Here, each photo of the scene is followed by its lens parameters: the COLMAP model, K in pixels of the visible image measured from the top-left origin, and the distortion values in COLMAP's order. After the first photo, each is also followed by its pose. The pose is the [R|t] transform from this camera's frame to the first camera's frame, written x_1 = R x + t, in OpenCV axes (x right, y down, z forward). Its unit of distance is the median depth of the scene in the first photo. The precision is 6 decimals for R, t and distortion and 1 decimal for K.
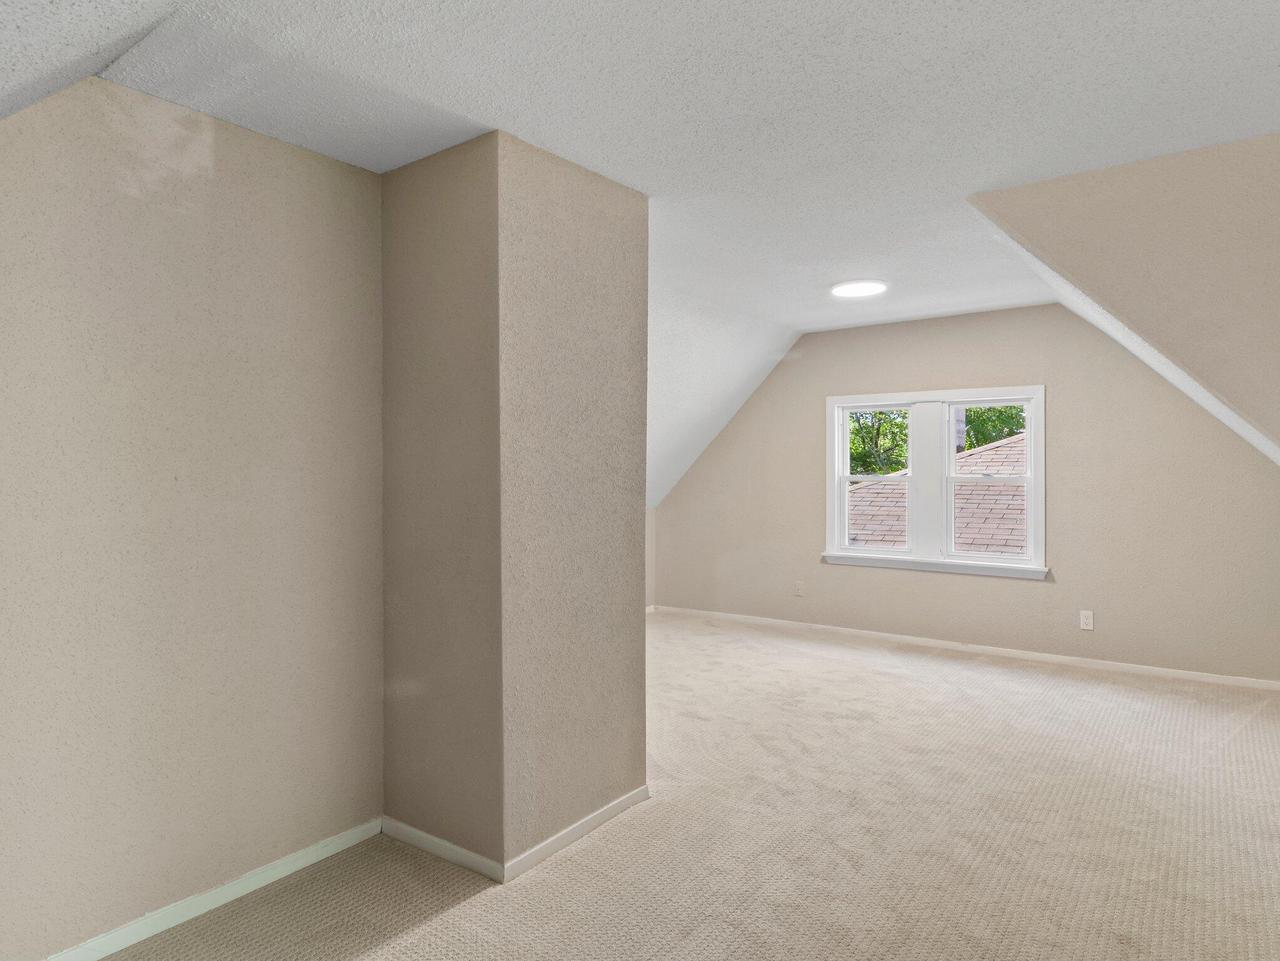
lens RADIAL K [[785.9, 0, 648.6], [0, 785.9, 487.6], [0, 0, 1]] dist [0.003127, 0.000401]
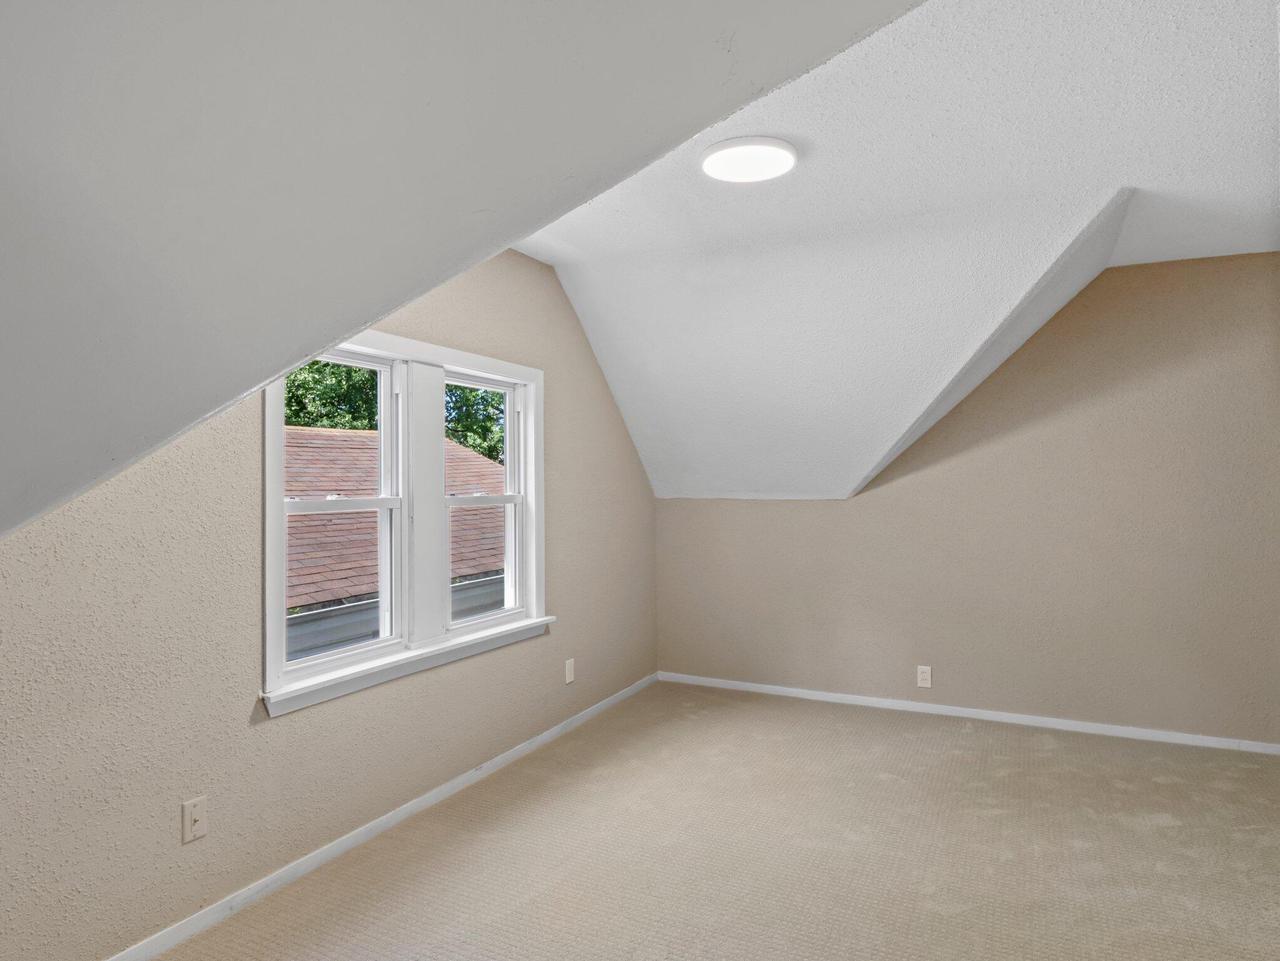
lens RADIAL K [[785.9, 0, 648.6], [0, 785.9, 487.6], [0, 0, 1]] dist [0.003127, 0.000401]
pose [[-0.182655, -0.004957, 0.983165, -0.214854], [0.021951, 0.999717, 0.009118, -0.022618], [-0.982932, 0.023247, -0.182495, 0.929806]]
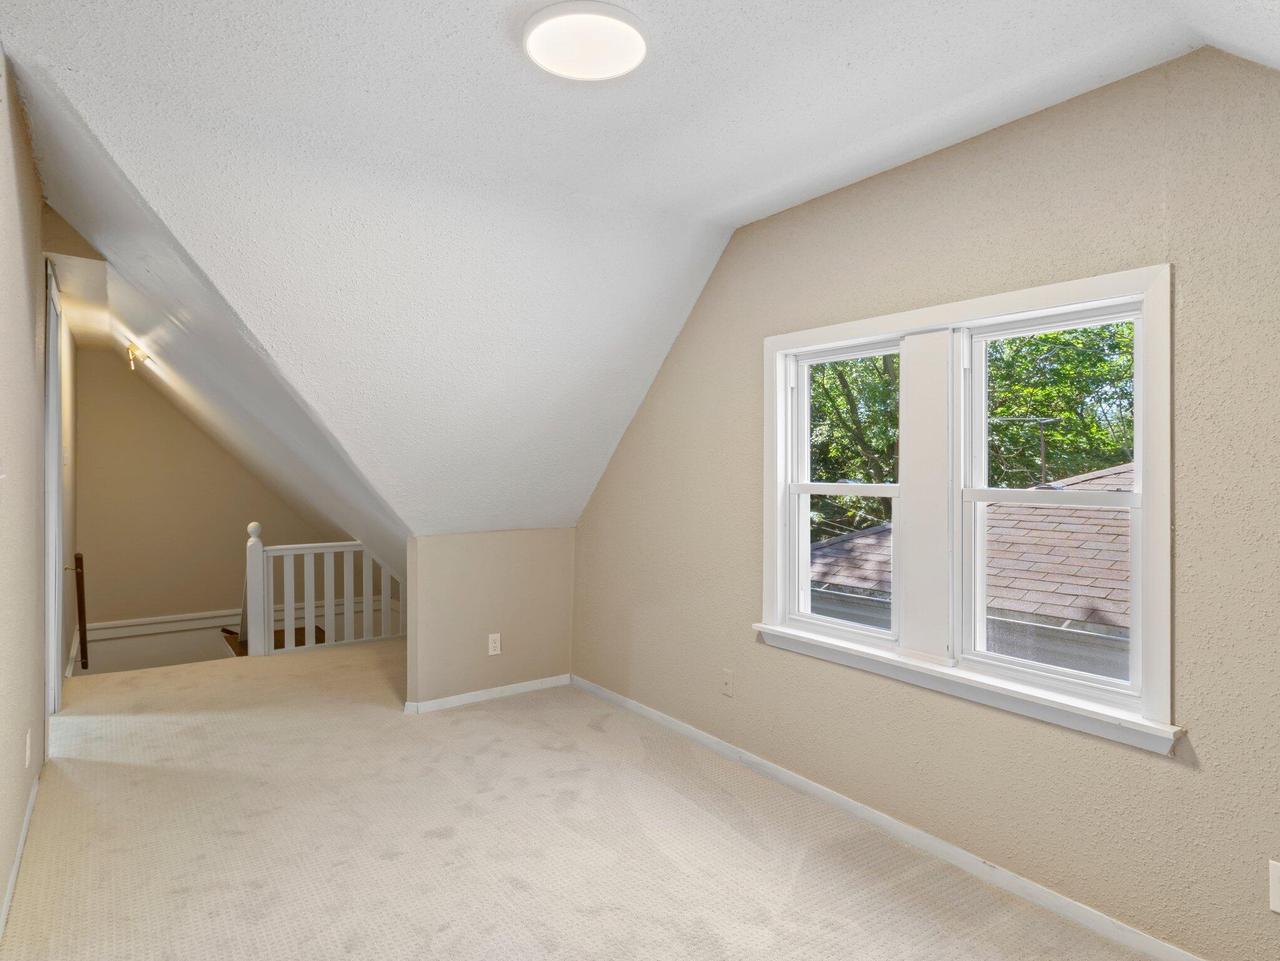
lens RADIAL K [[776.5, 0, 648.6], [0, 776.5, 474.7], [0, 0, 1]] dist [0.001530, -0.000653]
pose [[0.941994, 0.012133, -0.335409, 0.349037], [-0.016760, 0.999800, -0.010904, -0.014224], [0.335210, 0.015893, 0.942009, 0.490755]]
